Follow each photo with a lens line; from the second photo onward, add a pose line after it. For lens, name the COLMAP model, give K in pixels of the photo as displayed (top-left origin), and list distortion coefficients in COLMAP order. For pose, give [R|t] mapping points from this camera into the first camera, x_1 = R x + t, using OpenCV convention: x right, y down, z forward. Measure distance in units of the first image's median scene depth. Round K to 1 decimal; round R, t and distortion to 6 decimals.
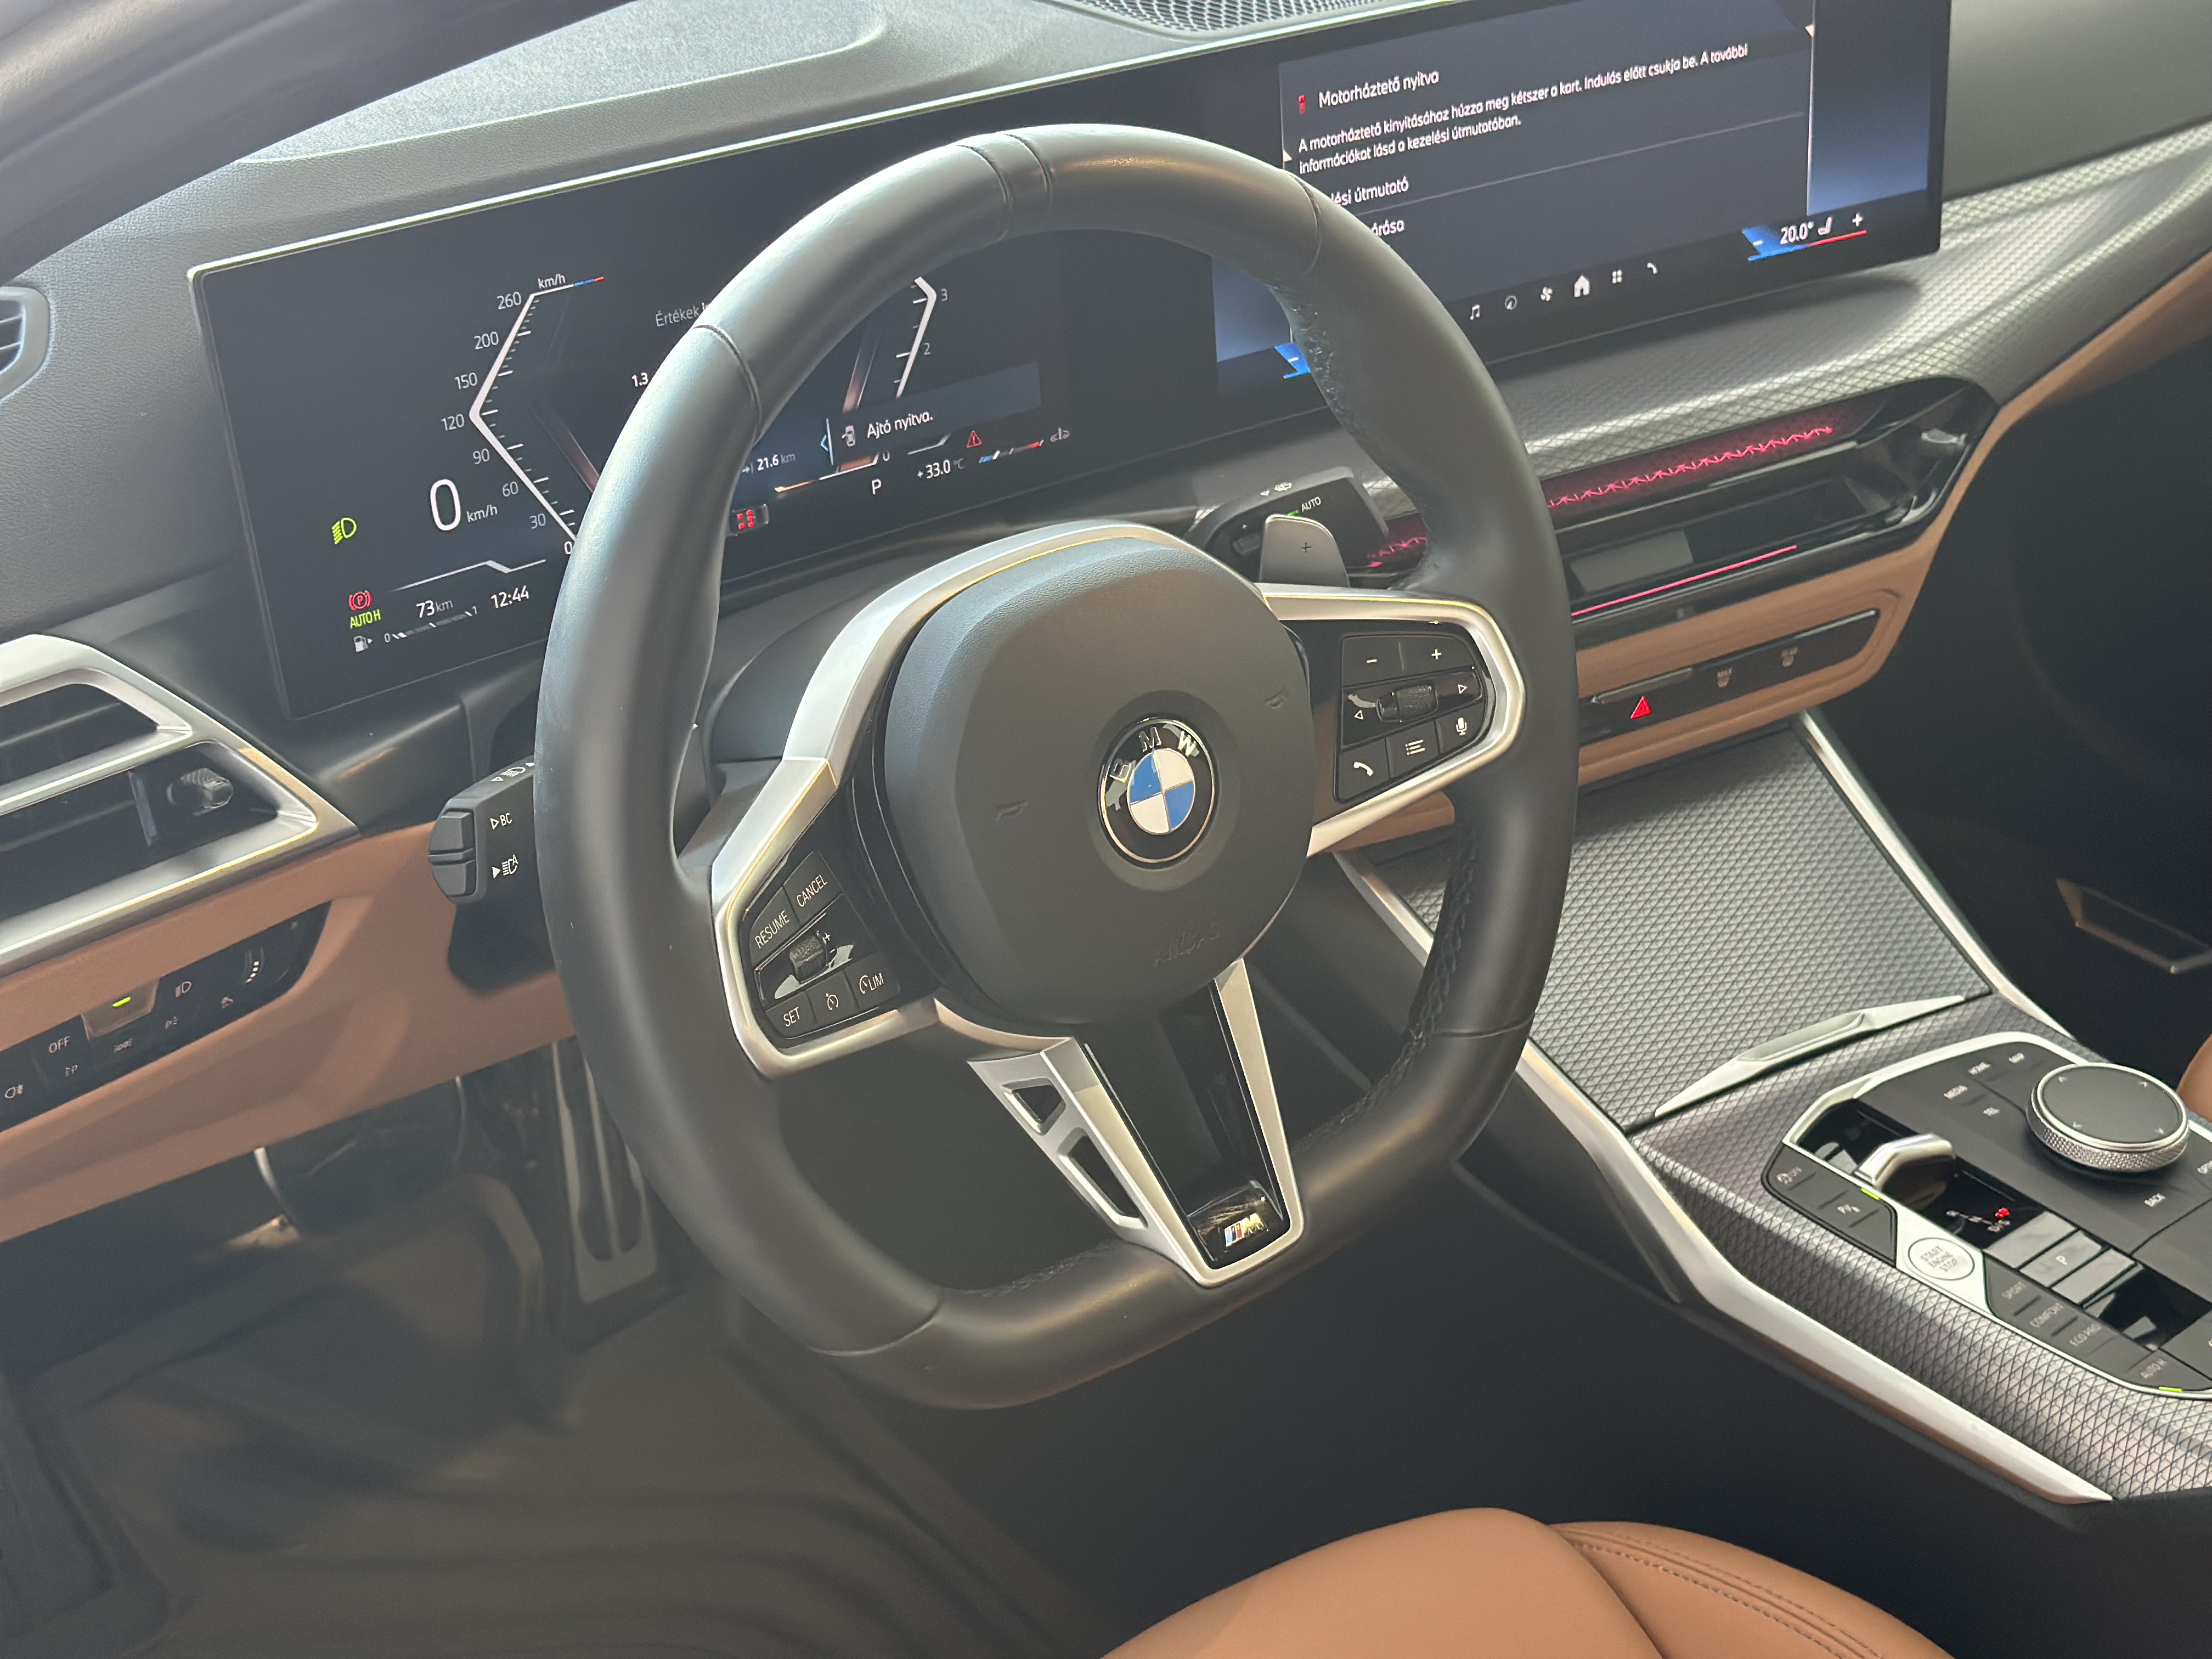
lens RADIAL K [[3080.1, 0, 1103.2], [0, 3080.1, 862.7], [0, 0, 1]] dist [0.128760, 0.009850]
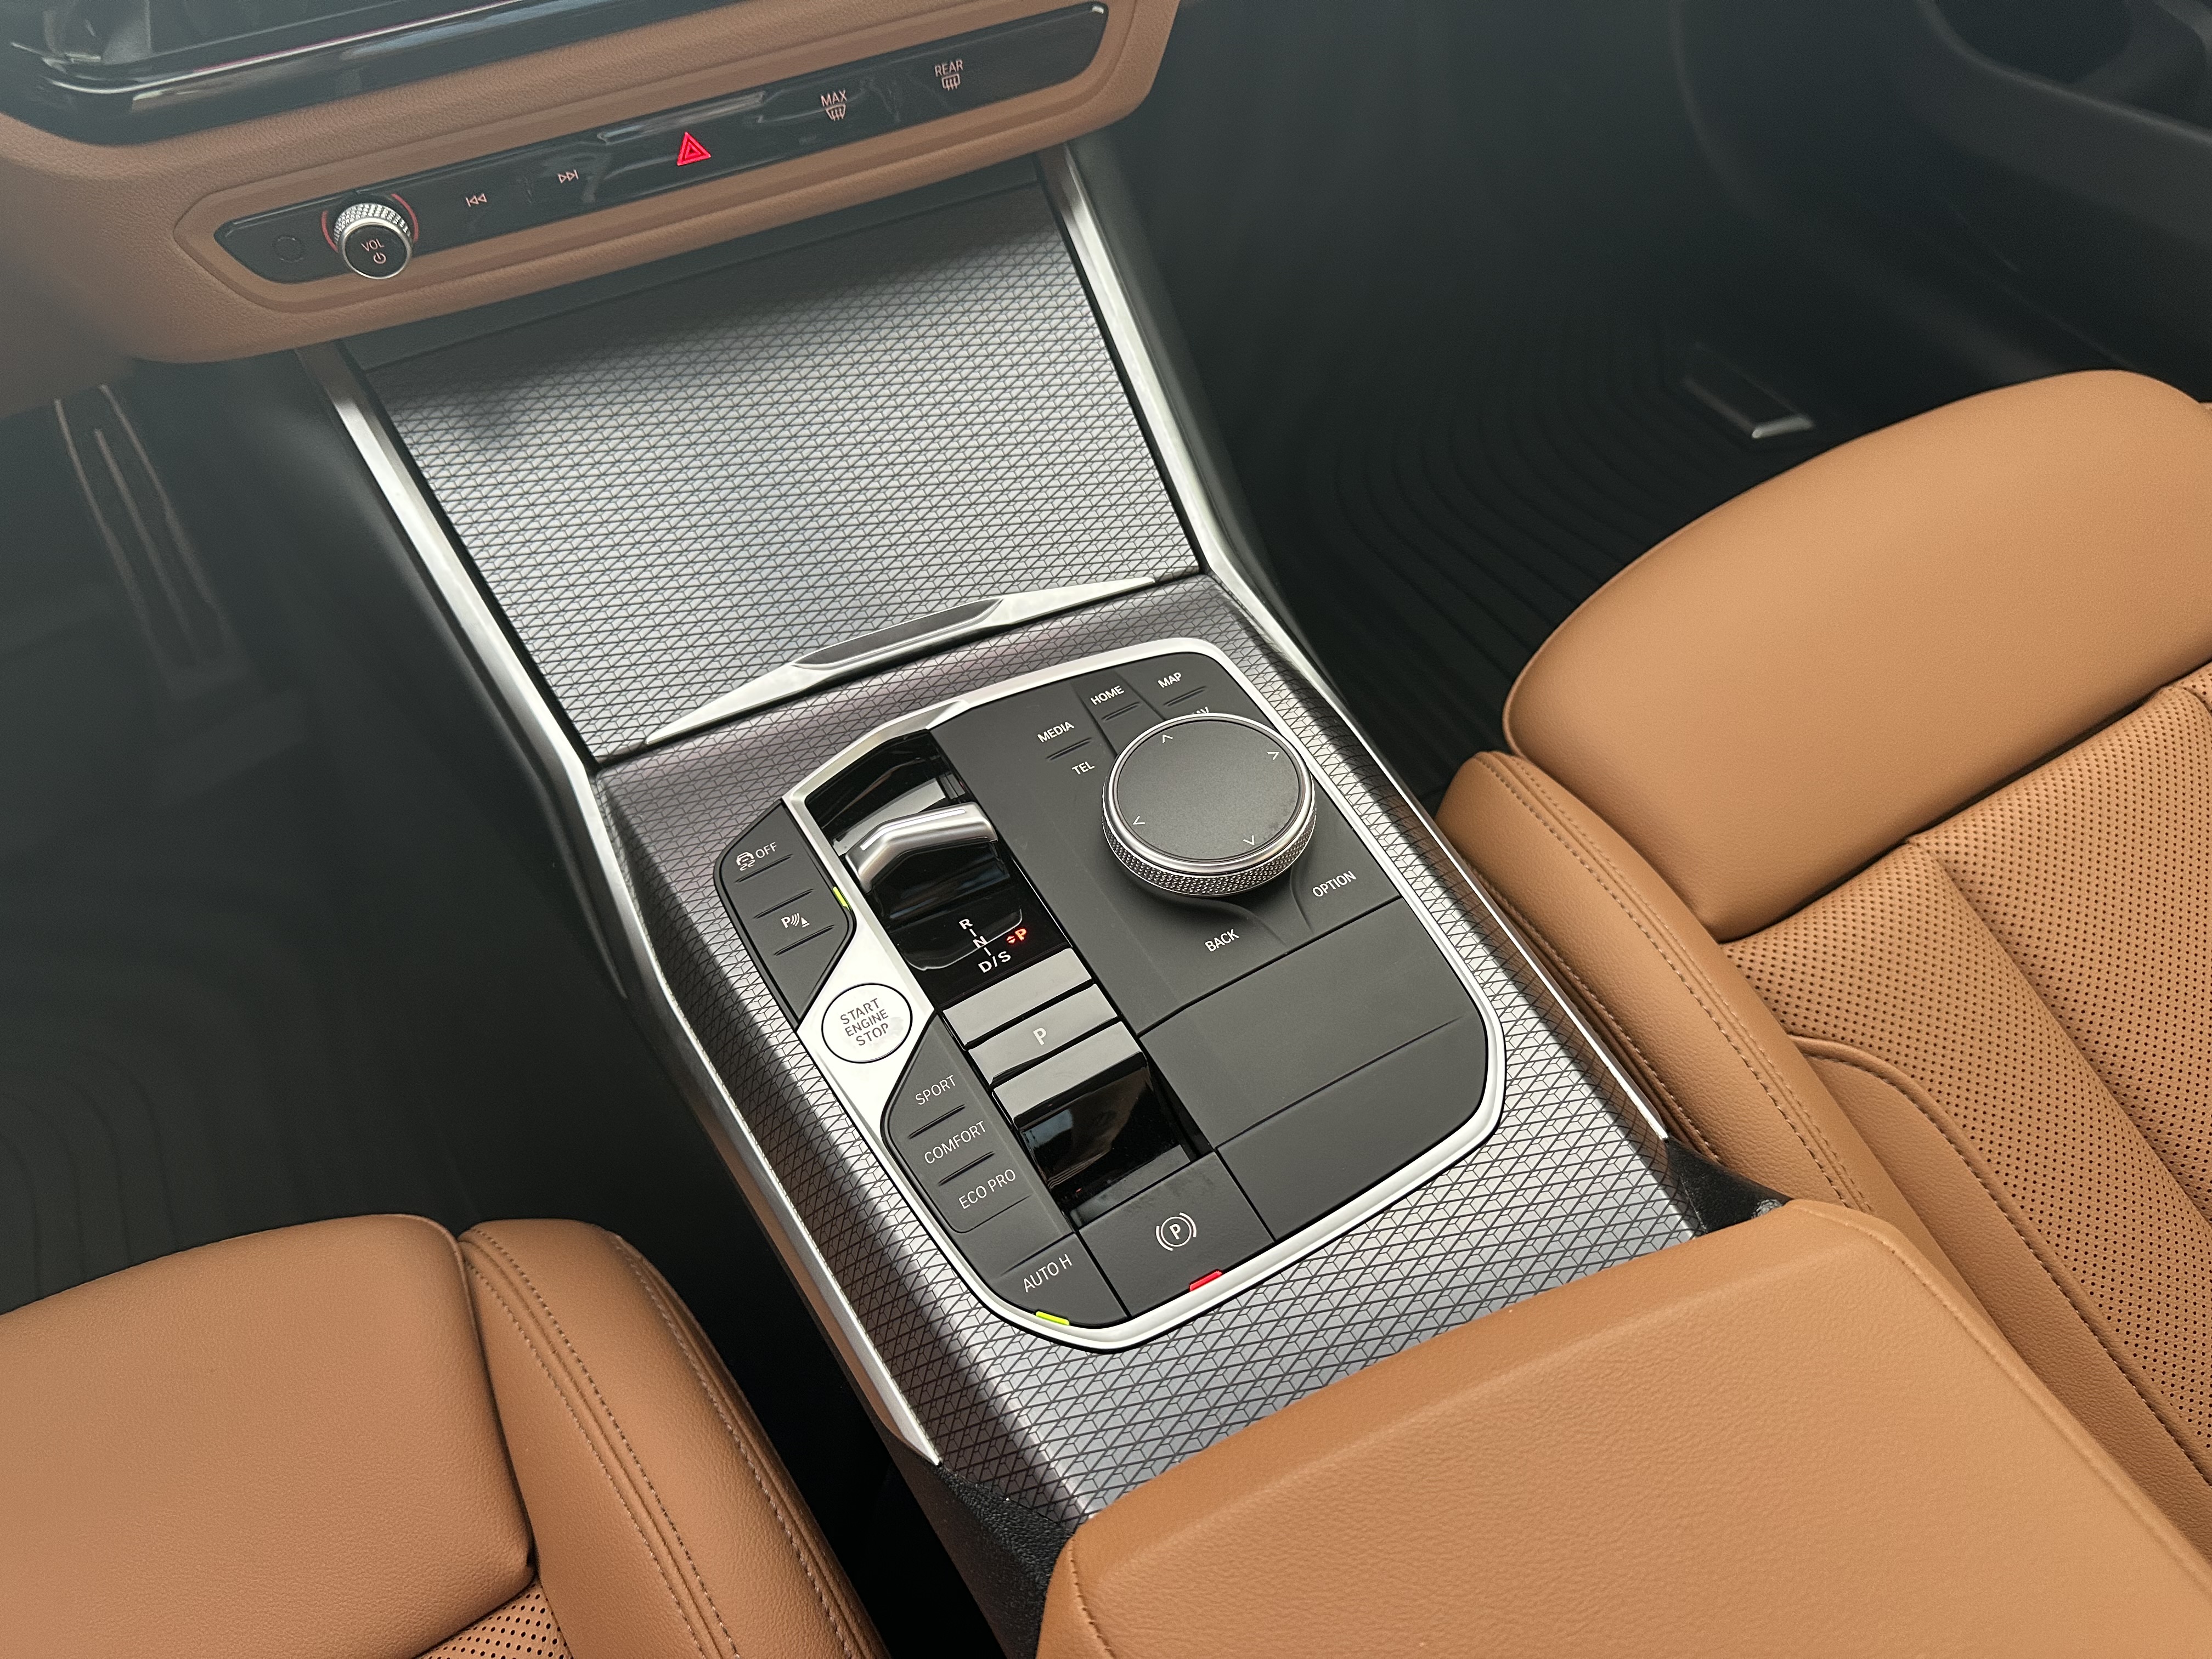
lens RADIAL K [[1600.9, 0, 1155.8], [0, 1600.9, 837.0], [0, 0, 1]] dist [0.027610, -0.042278]
pose [[0.985121, 0.087152, -0.148126, 0.408572], [-0.028509, 0.932815, 0.359227, -0.045977], [0.169482, -0.349659, 0.921420, 0.742124]]
